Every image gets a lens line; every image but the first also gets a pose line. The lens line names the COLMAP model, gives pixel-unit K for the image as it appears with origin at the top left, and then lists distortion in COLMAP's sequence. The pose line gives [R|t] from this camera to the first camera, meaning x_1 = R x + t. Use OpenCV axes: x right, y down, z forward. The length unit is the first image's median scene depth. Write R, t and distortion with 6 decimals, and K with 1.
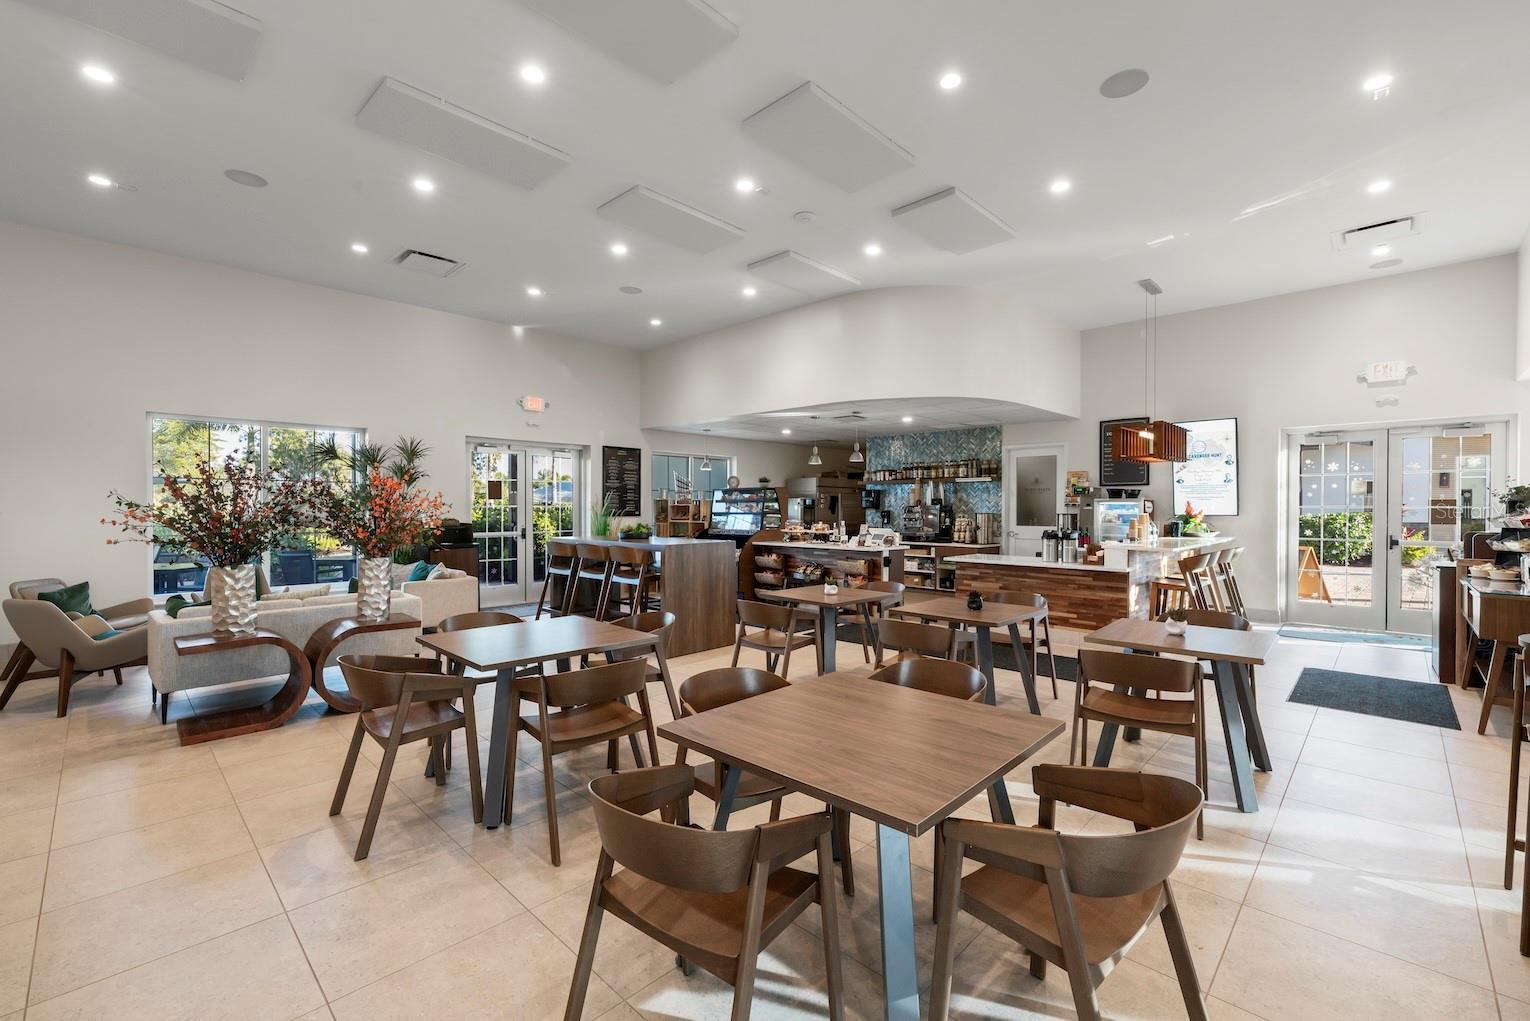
lens RADIAL K [[619.5, 0, 770.8], [0, 619.5, 508.3], [0, 0, 1]] dist [-0.000278, 0.000338]
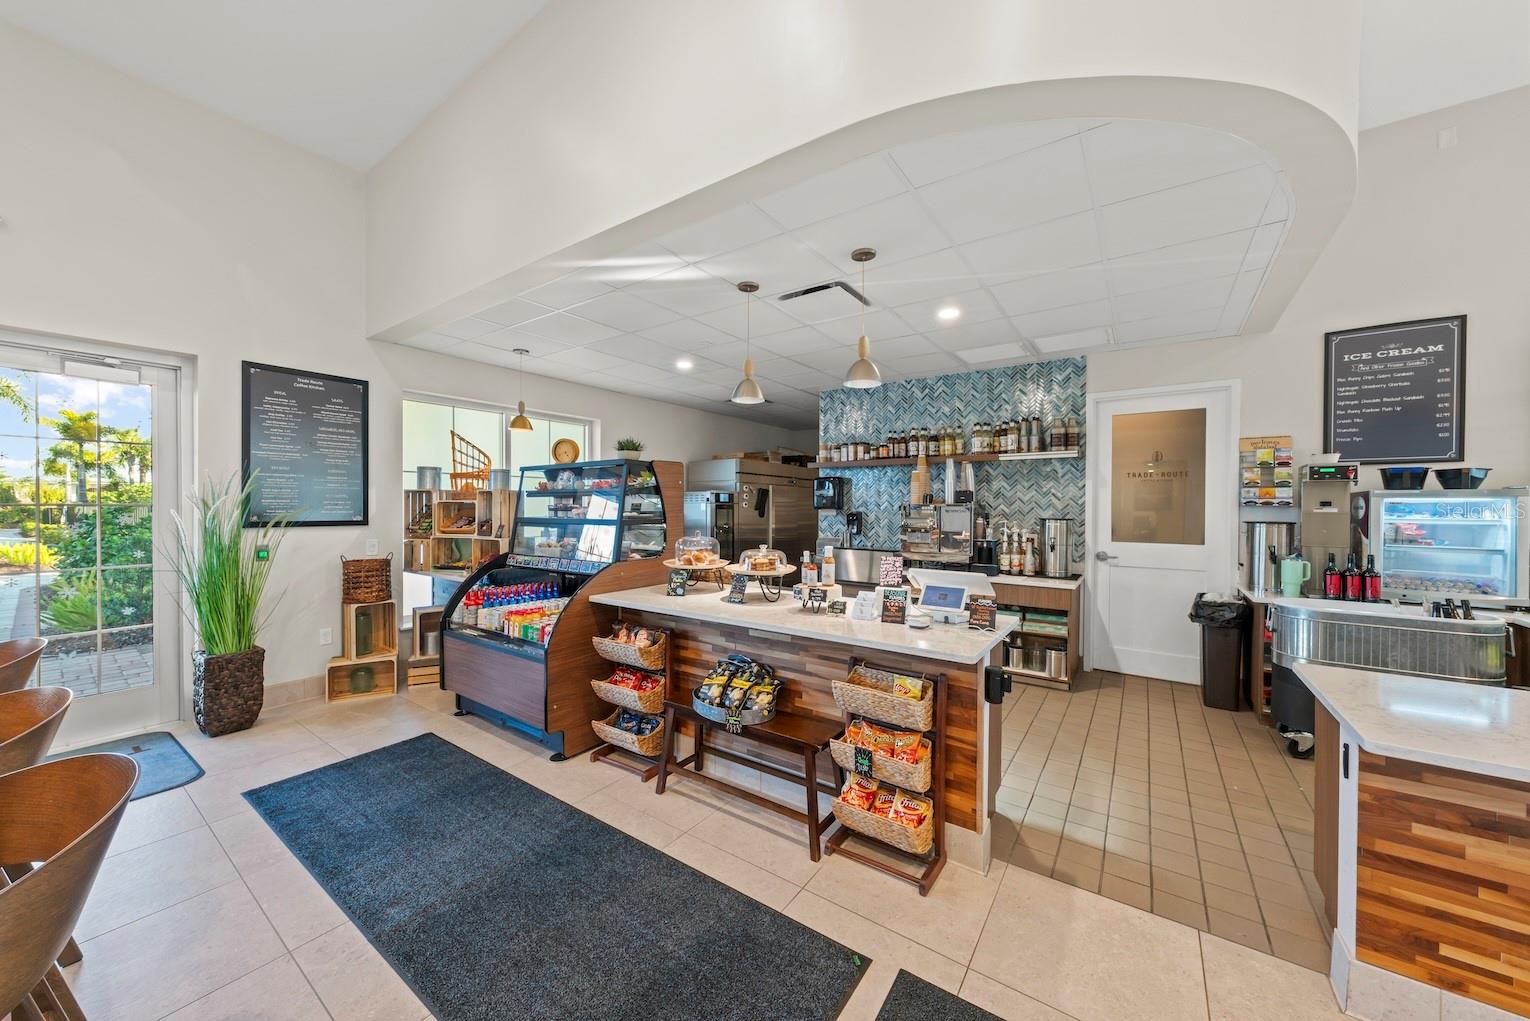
lens RADIAL K [[544.3, 0, 760.7], [0, 544.3, 506.5], [0, 0, 1]] dist [0.000634, 0.000127]
pose [[0.989752, 0.001417, 0.142791, 0.025219], [-0.001560, 0.999998, 0.000893, -0.002597], [-0.142790, -0.001107, 0.989752, 0.572064]]
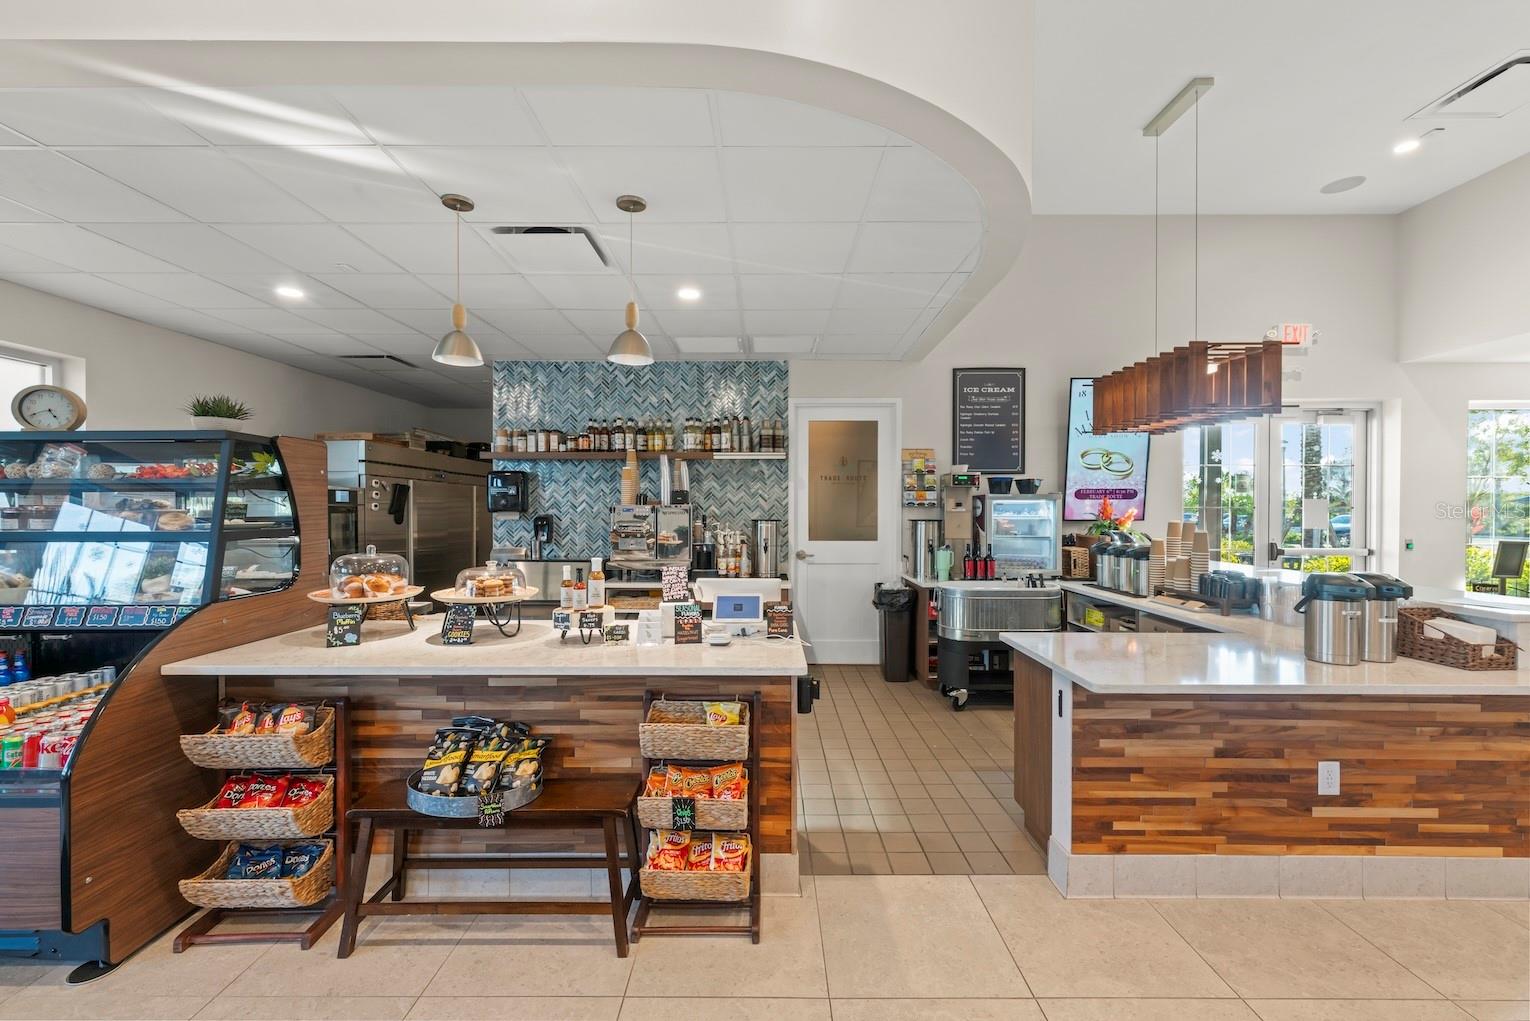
lens RADIAL K [[619.5, 0, 768.8], [0, 619.5, 509.7], [0, 0, 1]] dist [-0.000278, 0.000338]
pose [[0.726951, -0.003797, 0.686679, -0.020965], [0.002090, 0.999992, 0.003316, -0.002375], [-0.686686, -0.000975, 0.726953, 0.609585]]
